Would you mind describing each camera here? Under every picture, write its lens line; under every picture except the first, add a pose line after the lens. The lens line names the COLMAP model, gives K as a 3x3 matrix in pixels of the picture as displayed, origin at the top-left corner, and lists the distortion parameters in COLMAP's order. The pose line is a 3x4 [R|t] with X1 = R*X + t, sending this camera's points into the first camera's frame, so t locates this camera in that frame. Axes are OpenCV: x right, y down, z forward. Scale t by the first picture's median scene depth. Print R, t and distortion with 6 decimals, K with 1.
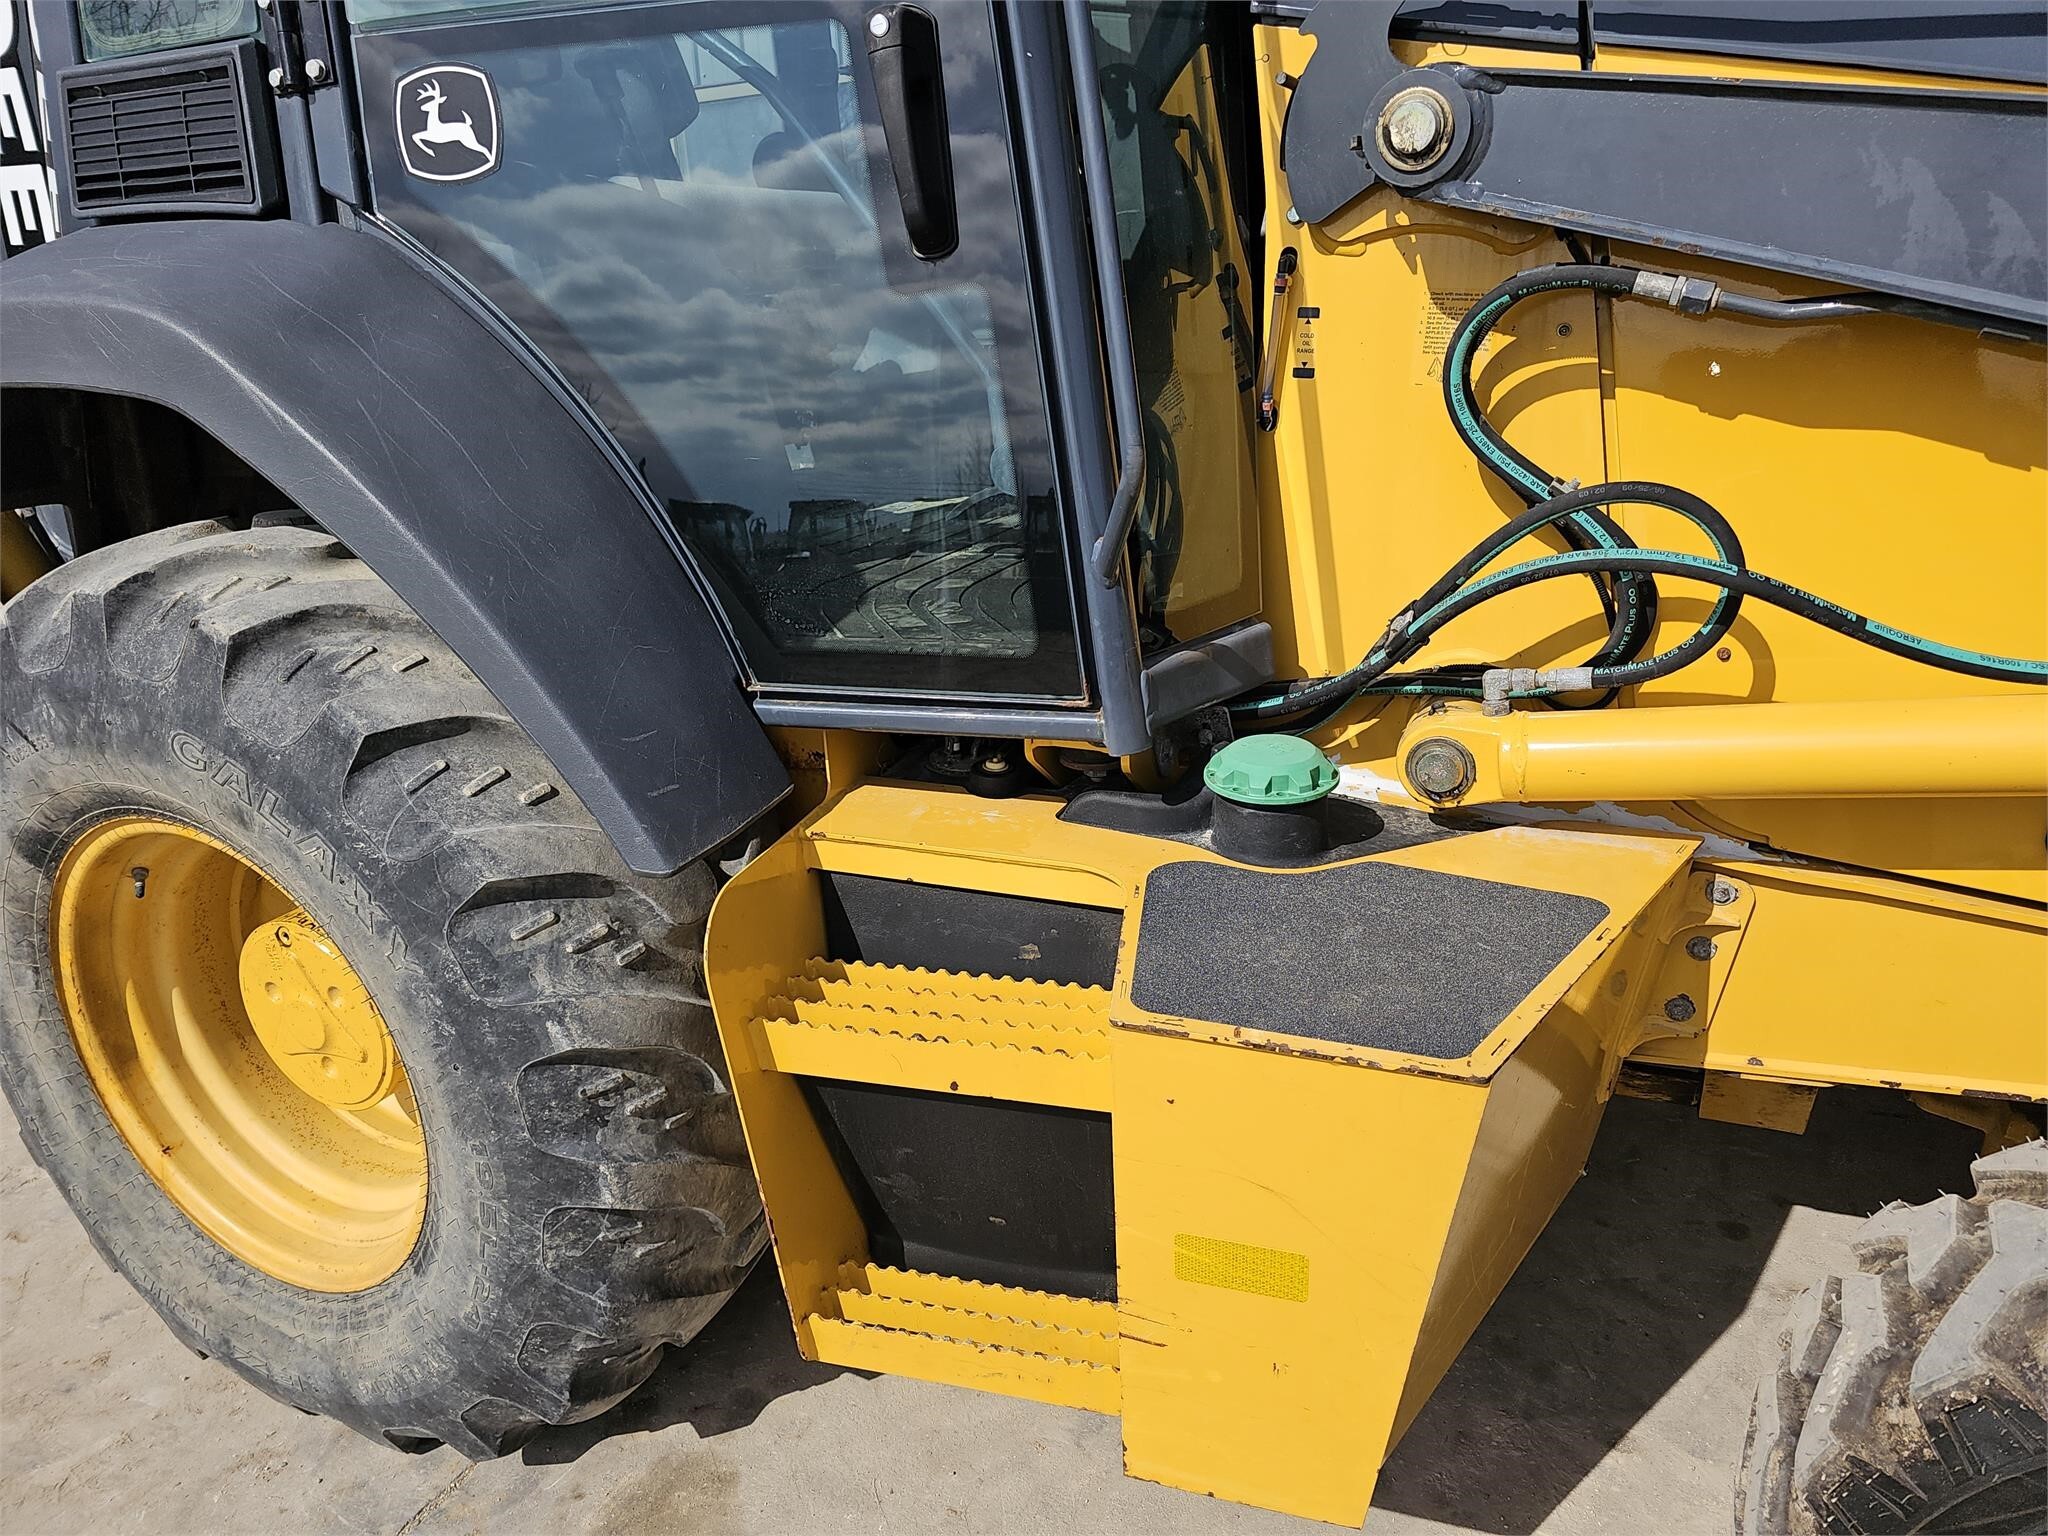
lens RADIAL K [[1383.7, 0, 1010.1], [0, 1383.7, 770.3], [0, 0, 1]] dist [0.062736, -0.055961]
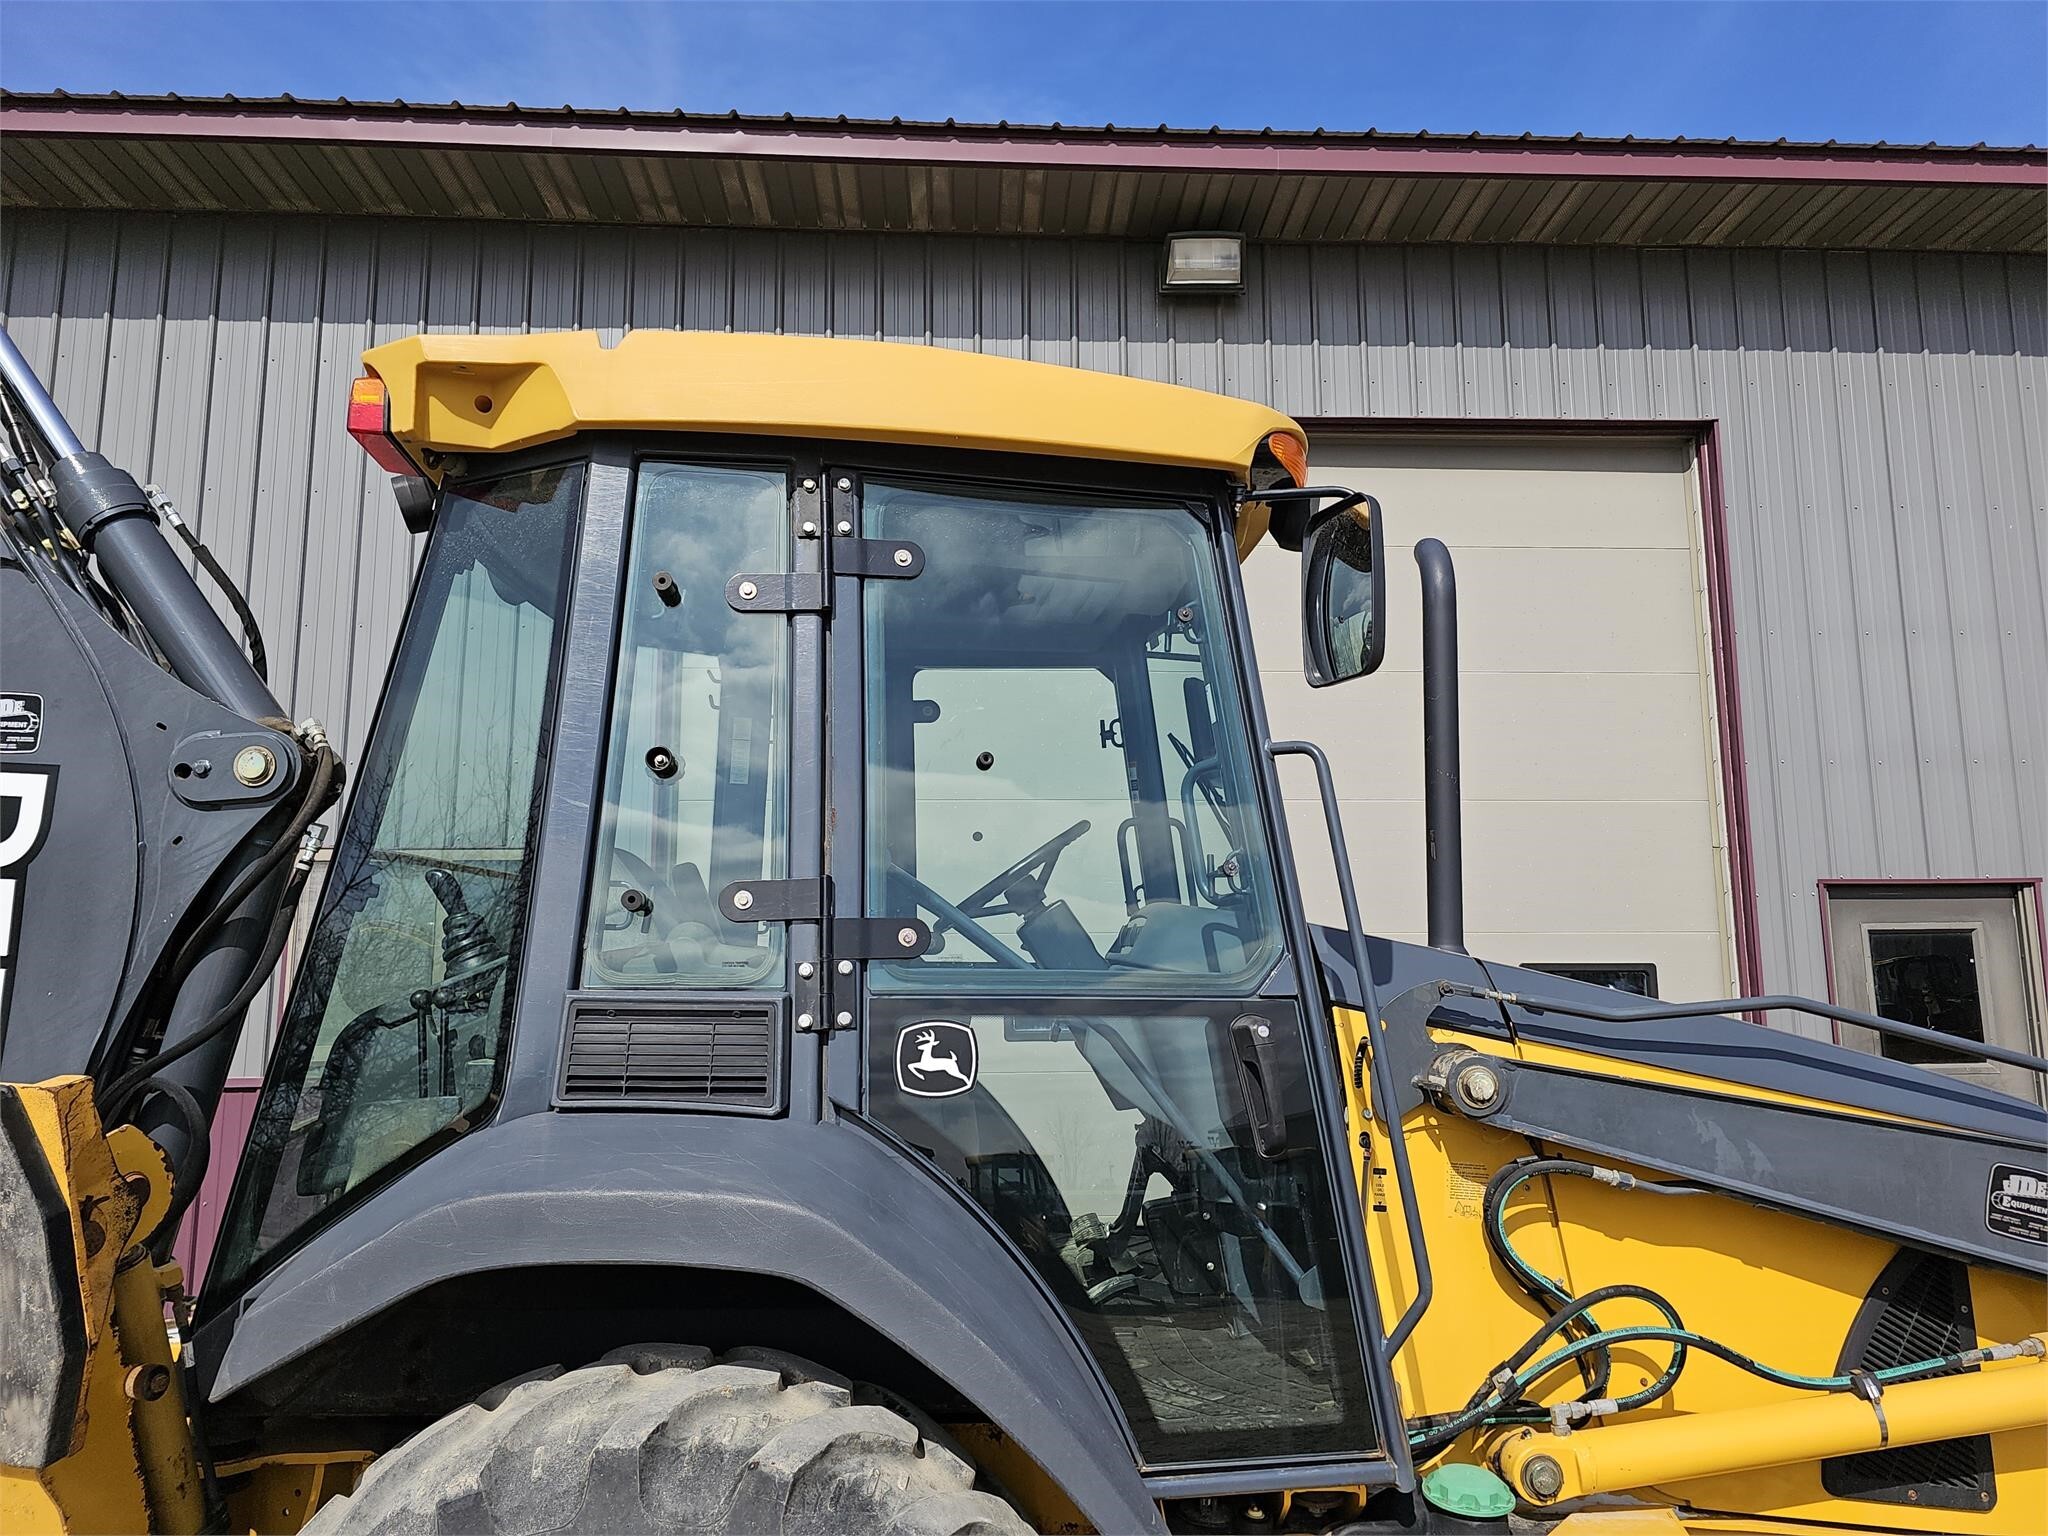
lens RADIAL K [[1388.6, 0, 1038.4], [0, 1388.6, 771.3], [0, 0, 1]] dist [0.057860, -0.053098]
pose [[0.876717, 0.116058, 0.466796, -0.994802], [0.113850, 0.892812, -0.435804, -0.083649], [-0.467340, 0.435221, 0.769530, -0.282763]]
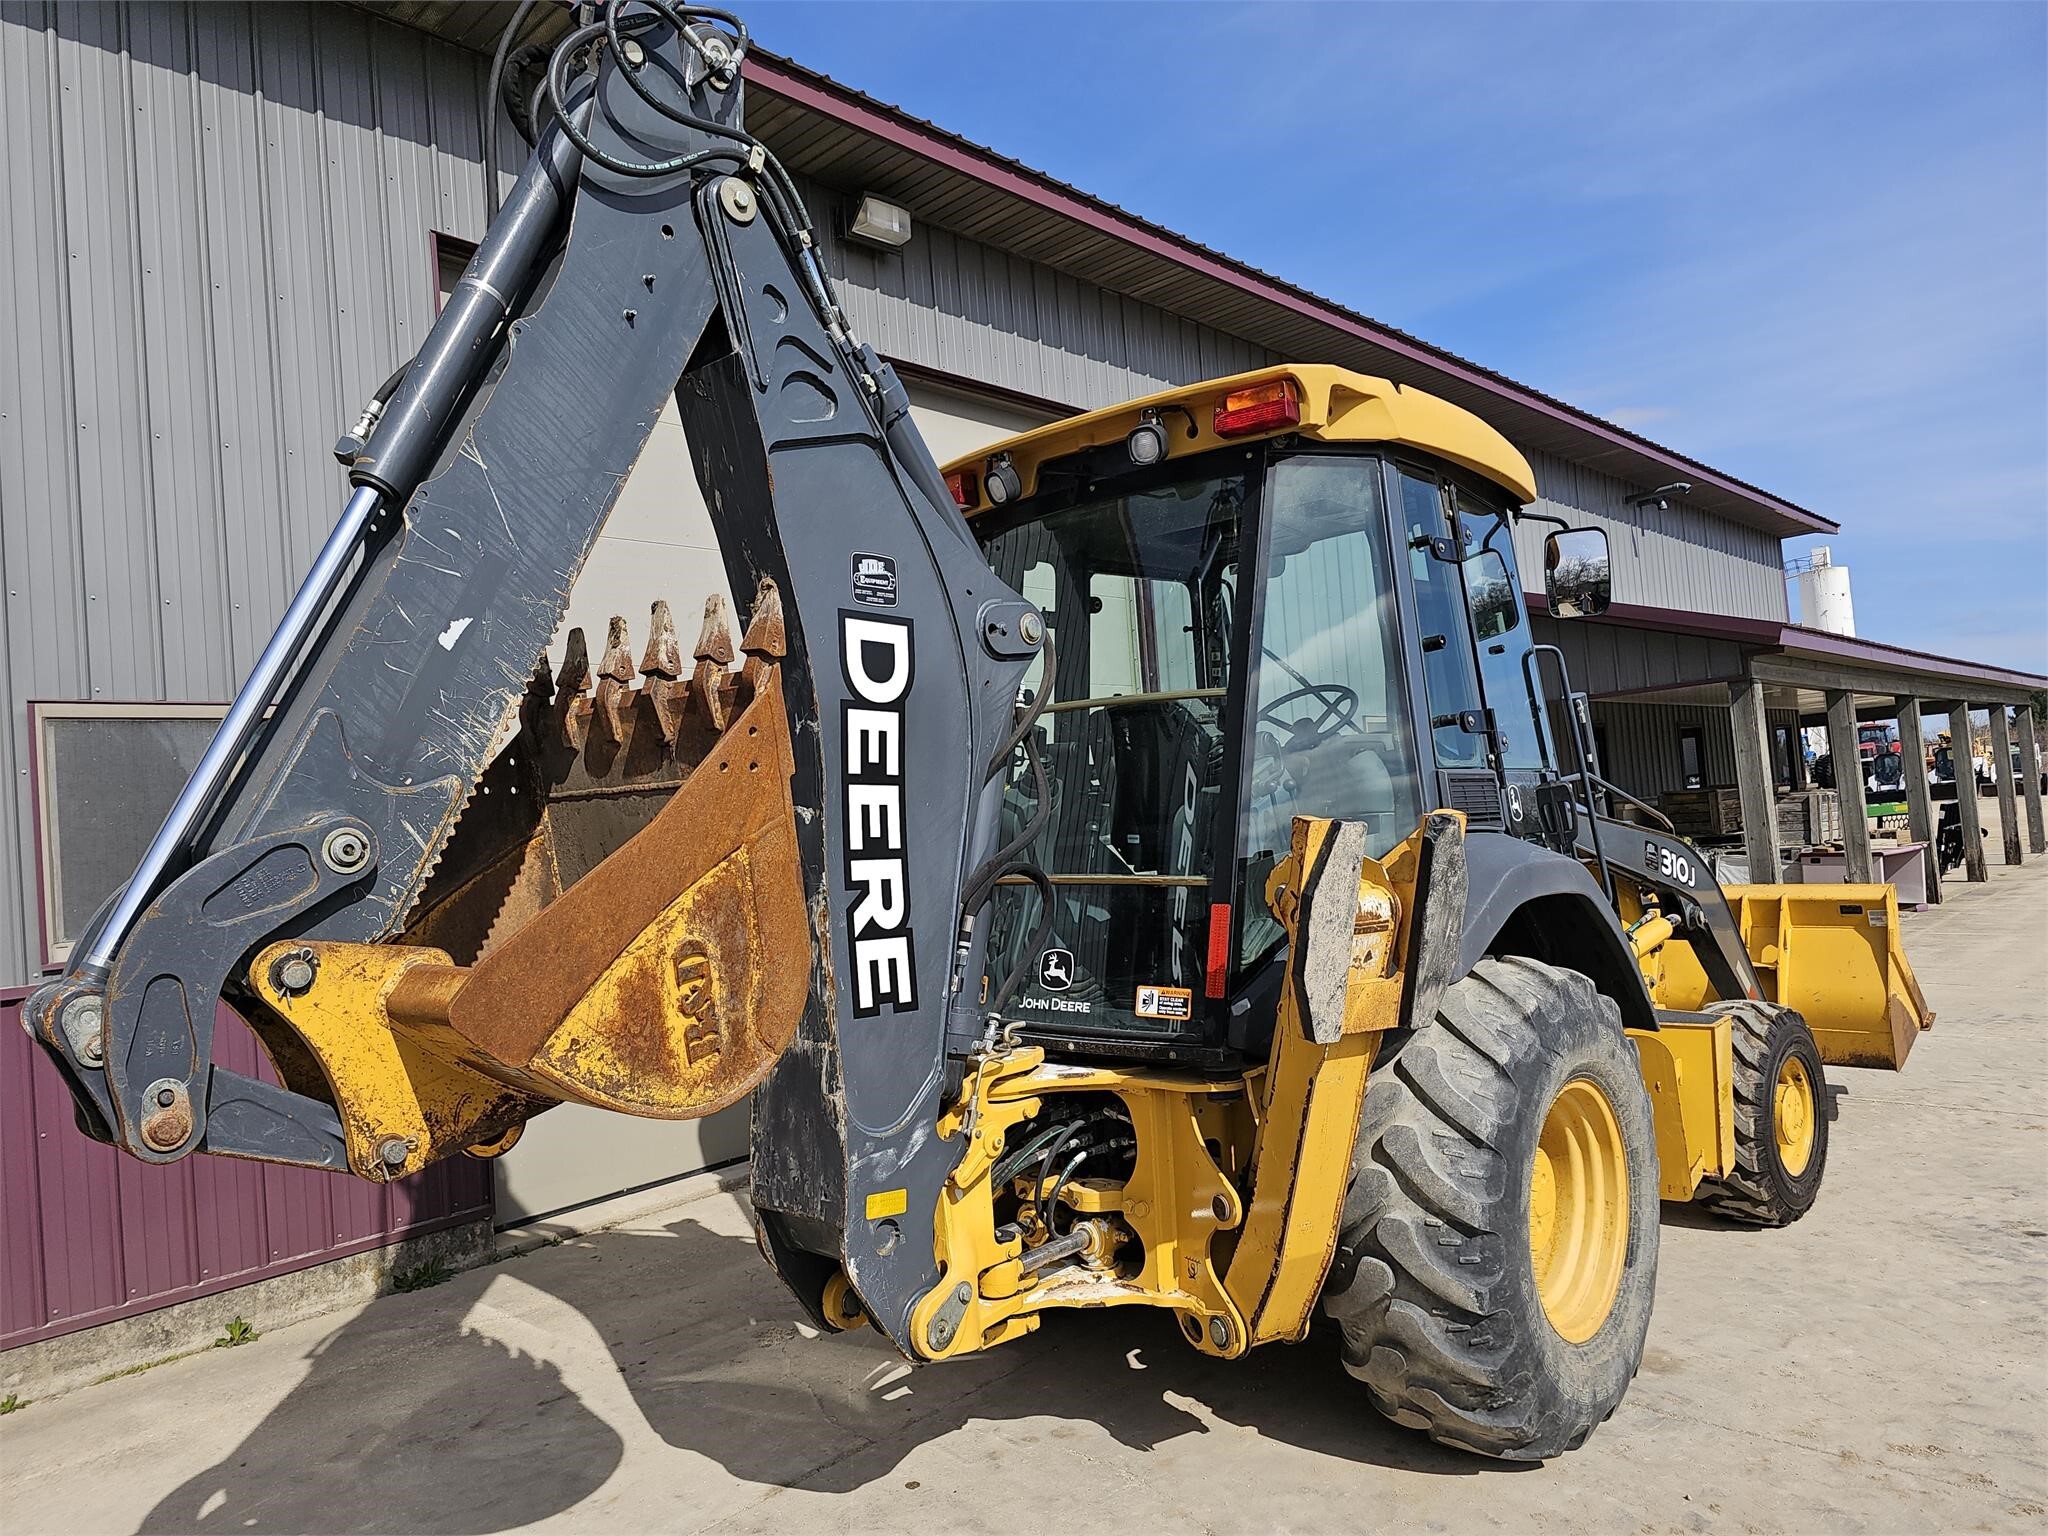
lens RADIAL K [[1381.4, 0, 1025.5], [0, 1381.4, 770.4], [0, 0, 1]] dist [0.058700, -0.051926]
pose [[0.292159, 0.063328, 0.954271, -3.316546], [0.352231, 0.920542, -0.168928, -0.388578], [-0.889144, 0.385477, 0.246638, 1.142566]]
